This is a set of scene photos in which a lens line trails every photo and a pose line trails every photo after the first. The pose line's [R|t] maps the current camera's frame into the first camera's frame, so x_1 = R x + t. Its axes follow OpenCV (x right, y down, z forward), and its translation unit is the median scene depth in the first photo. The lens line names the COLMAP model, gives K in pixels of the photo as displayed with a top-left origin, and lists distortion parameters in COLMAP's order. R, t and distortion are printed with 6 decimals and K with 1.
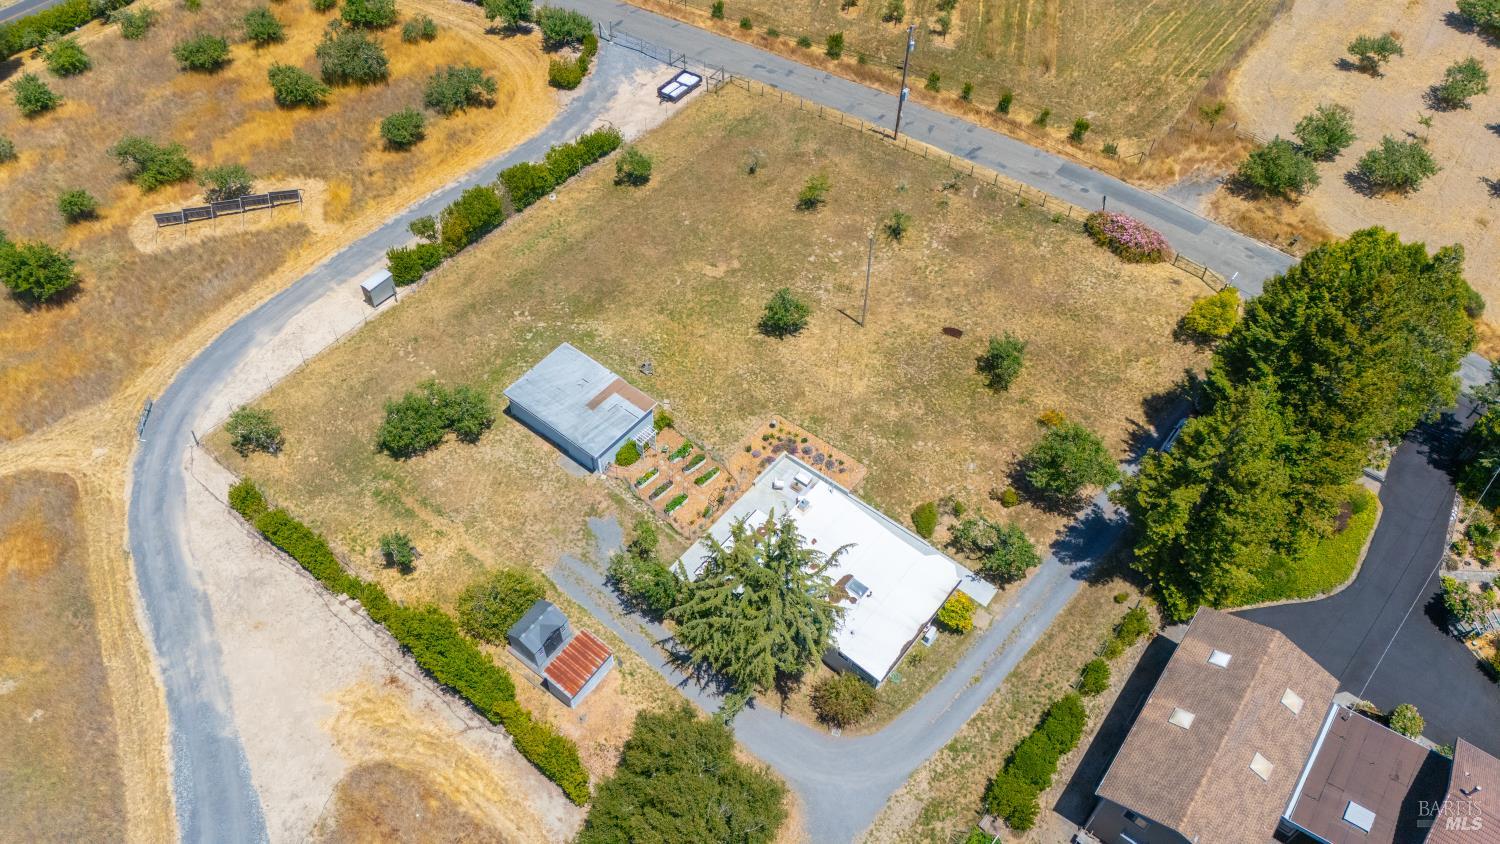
lens RADIAL K [[1096.0, 0, 747.7], [0, 1096.0, 422.1], [0, 0, 1]] dist [0.089995, -0.101998]
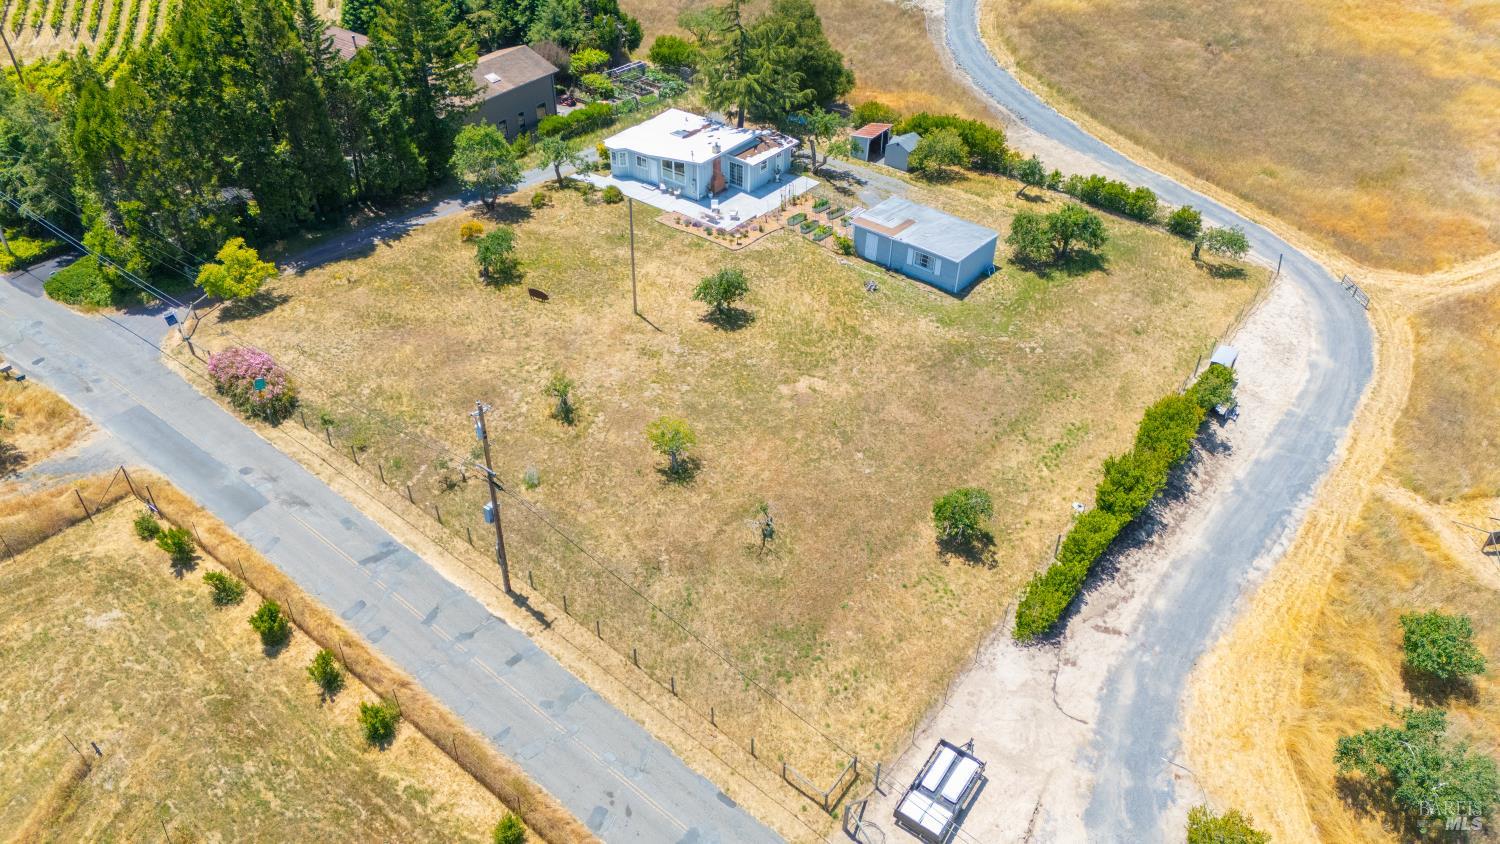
lens RADIAL K [[1096.0, 0, 747.7], [0, 1096.0, 422.1], [0, 0, 1]] dist [0.089995, -0.101998]
pose [[-0.999664, -0.010367, -0.023738, 0.034428], [-0.024163, 0.042980, 0.998784, -0.946570], [-0.009334, 0.999022, -0.043216, 1.103383]]
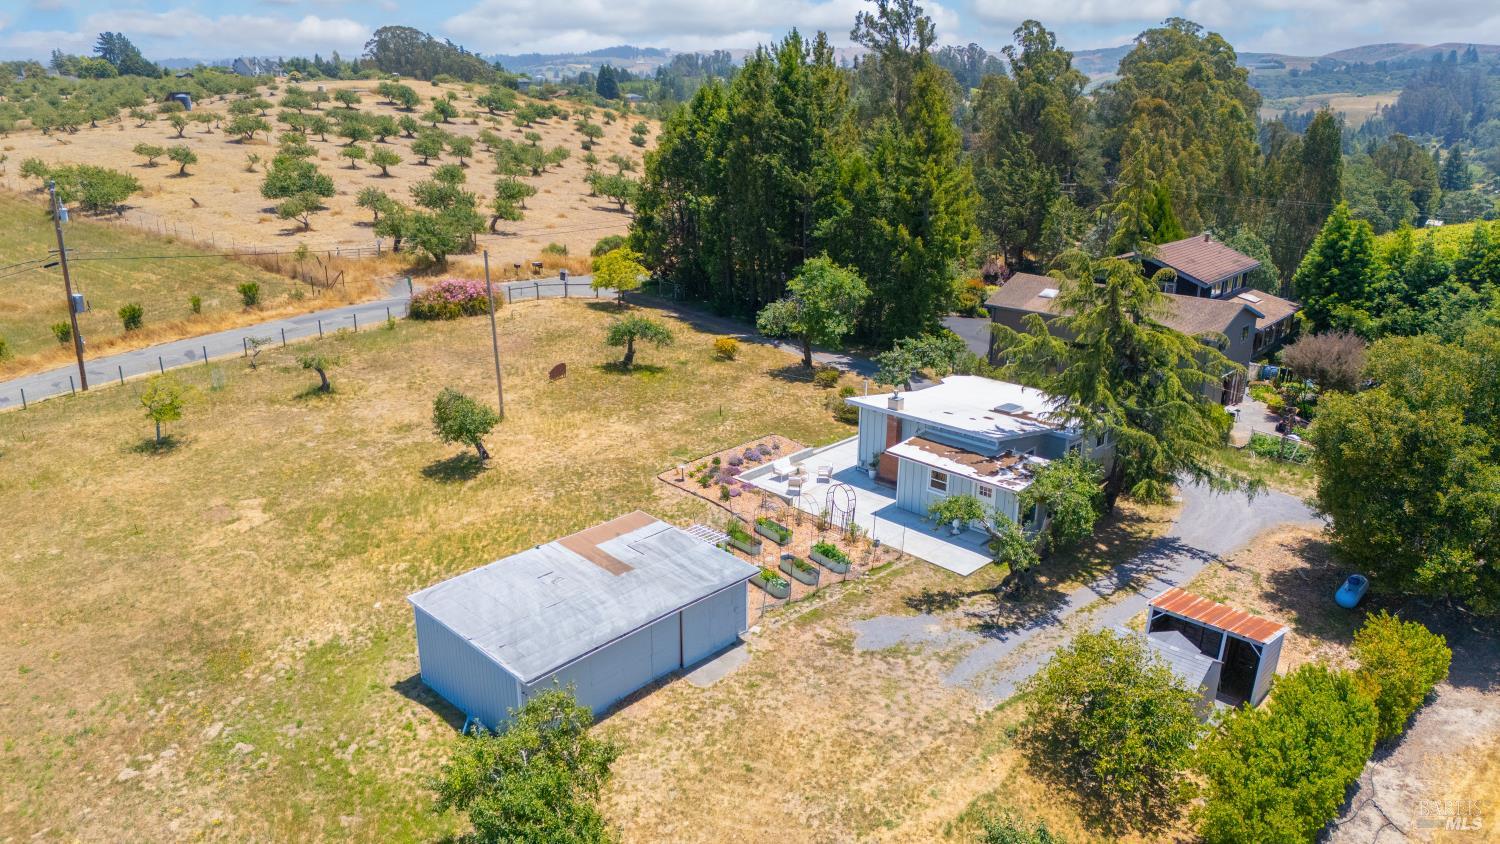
lens RADIAL K [[1092.6, 0, 753.6], [0, 1092.6, 424.4], [0, 0, 1]] dist [0.085833, -0.111037]
pose [[0.076147, -0.332743, 0.939938, -0.492038], [0.755332, 0.634627, 0.163470, -0.077991], [-0.650903, 0.697518, 0.299657, 0.694980]]
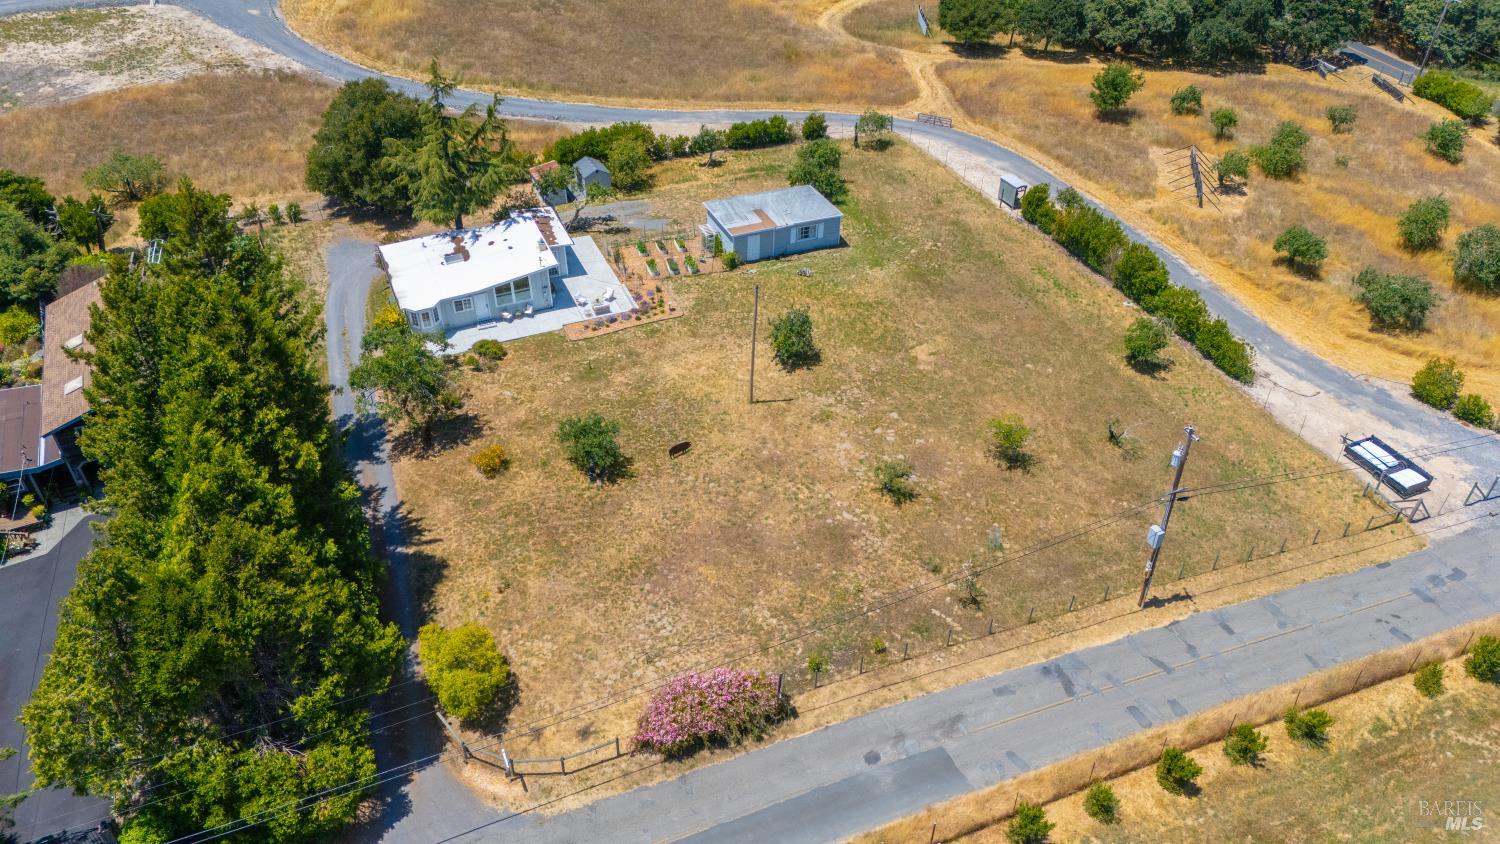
lens RADIAL K [[1096.0, 0, 747.7], [0, 1096.0, 422.1], [0, 0, 1]] dist [0.089995, -0.101998]
pose [[-0.468769, 0.532586, -0.704704, 0.669060], [-0.685366, 0.283994, 0.670537, -0.610809], [0.557251, 0.797307, 0.231889, 0.807171]]
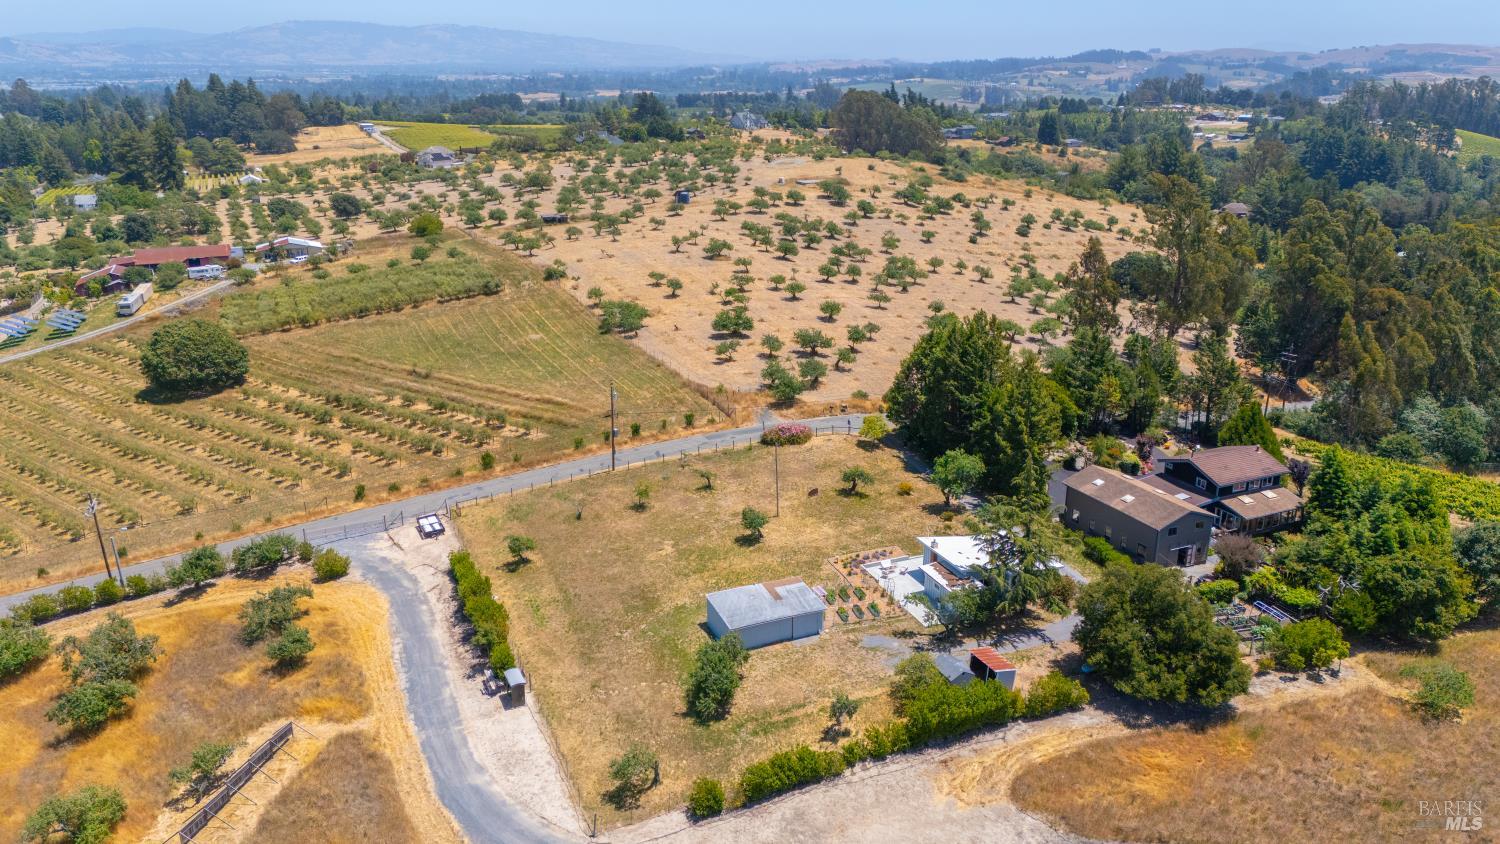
lens RADIAL K [[1096.0, 0, 747.7], [0, 1096.0, 422.1], [0, 0, 1]] dist [0.089995, -0.101998]
pose [[0.471146, -0.298208, 0.830117, -1.030095], [0.677491, 0.724990, -0.124079, -0.026441], [-0.564825, 0.620856, 0.543609, 0.175790]]
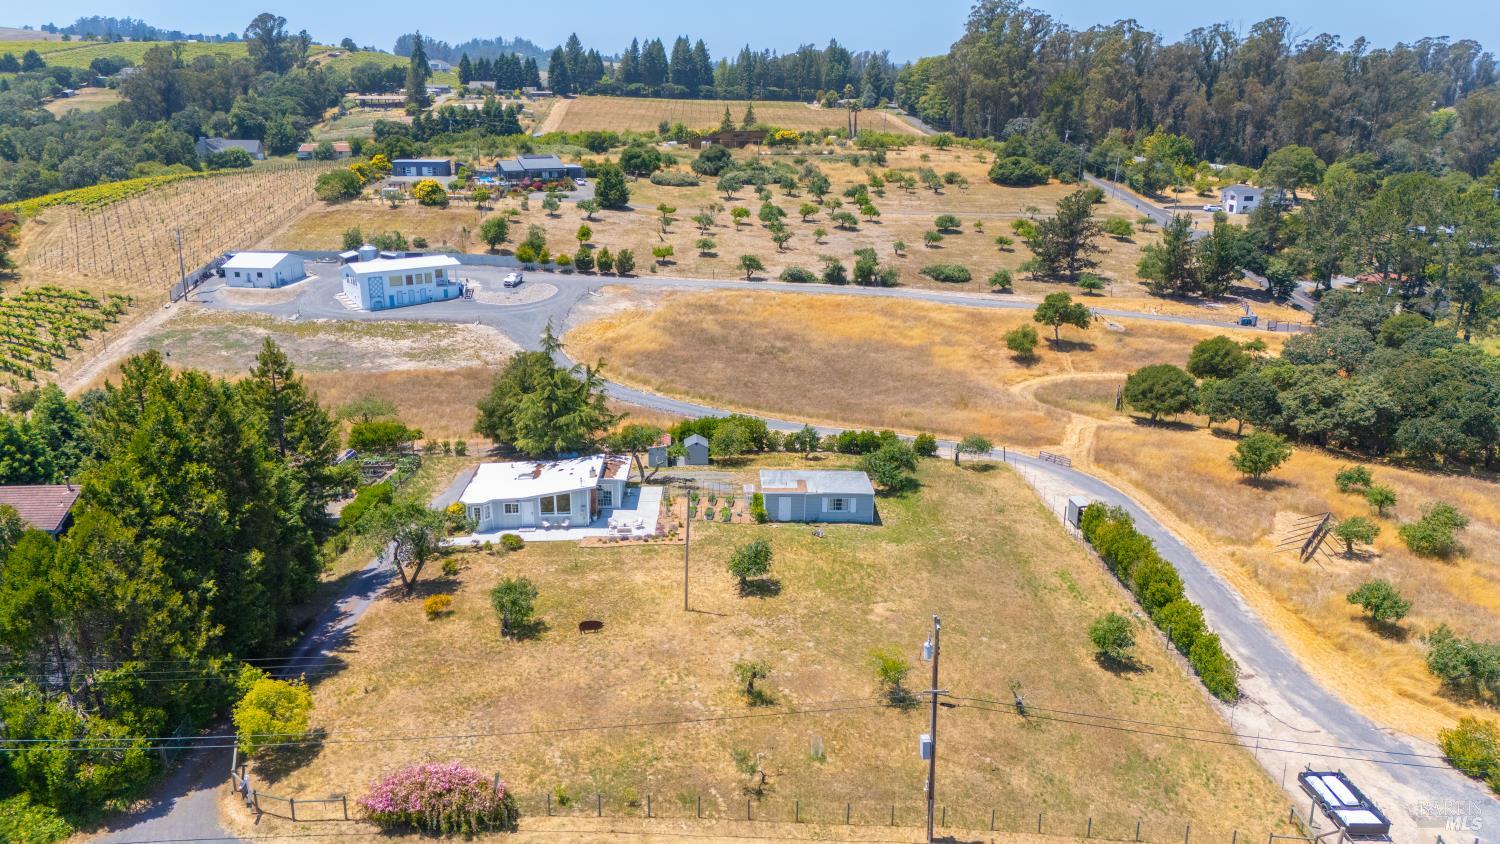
lens RADIAL K [[1096.0, 0, 747.7], [0, 1096.0, 422.1], [0, 0, 1]] dist [0.089995, -0.101998]
pose [[-0.758365, 0.174034, -0.628167, 0.573979], [-0.507236, 0.447689, 0.736401, -0.798962], [0.409383, 0.877090, -0.251236, 1.085794]]
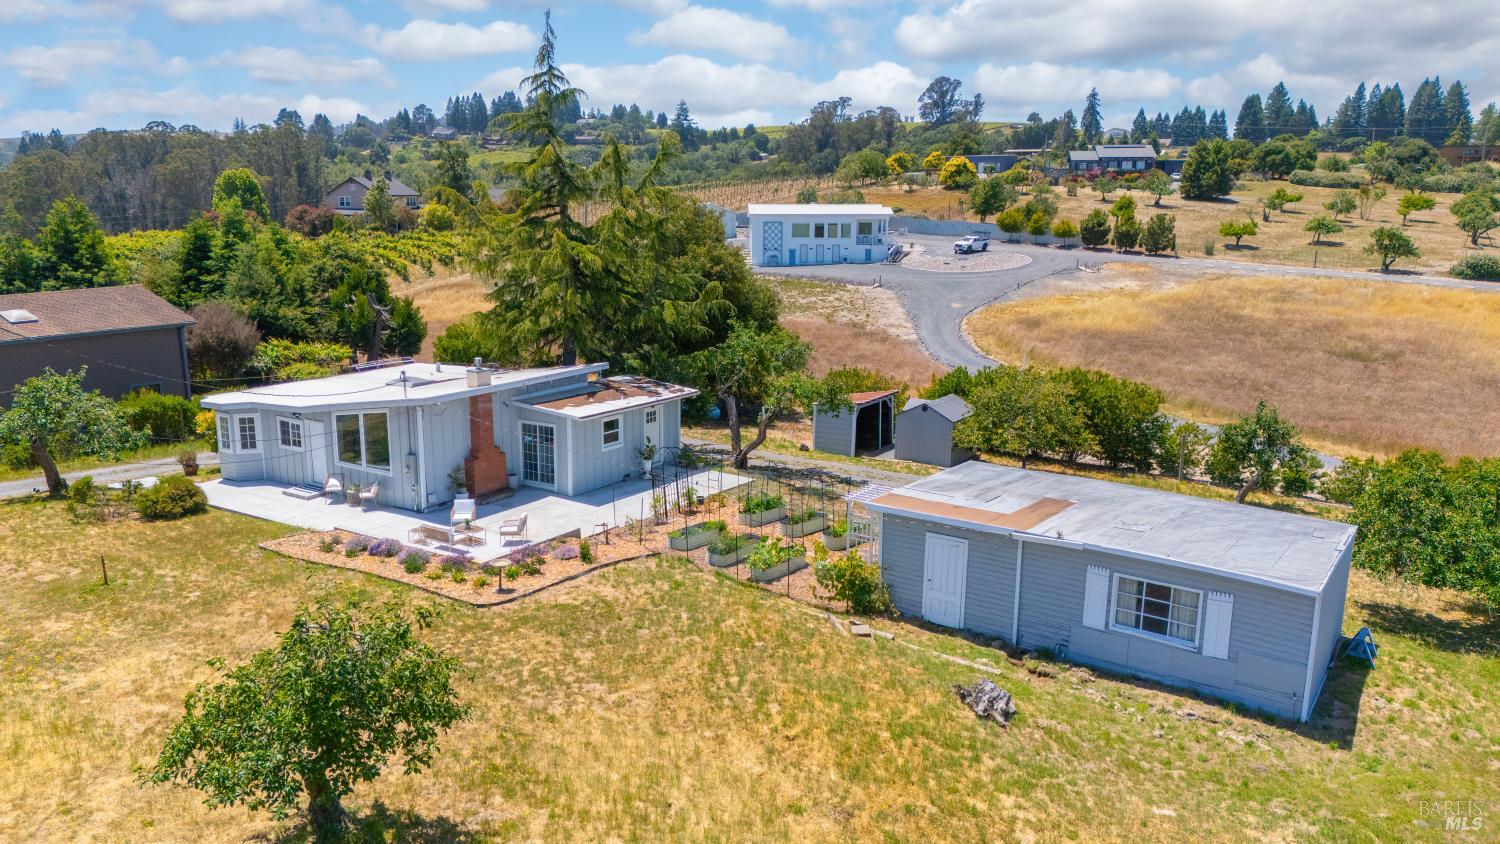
lens RADIAL K [[1096.0, 0, 747.7], [0, 1096.0, 422.1], [0, 0, 1]] dist [0.089995, -0.101998]
pose [[-0.995093, -0.003534, -0.098883, -0.013663], [-0.088681, 0.475109, 0.875447, -0.276759], [0.043886, 0.879920, -0.473090, 1.007417]]
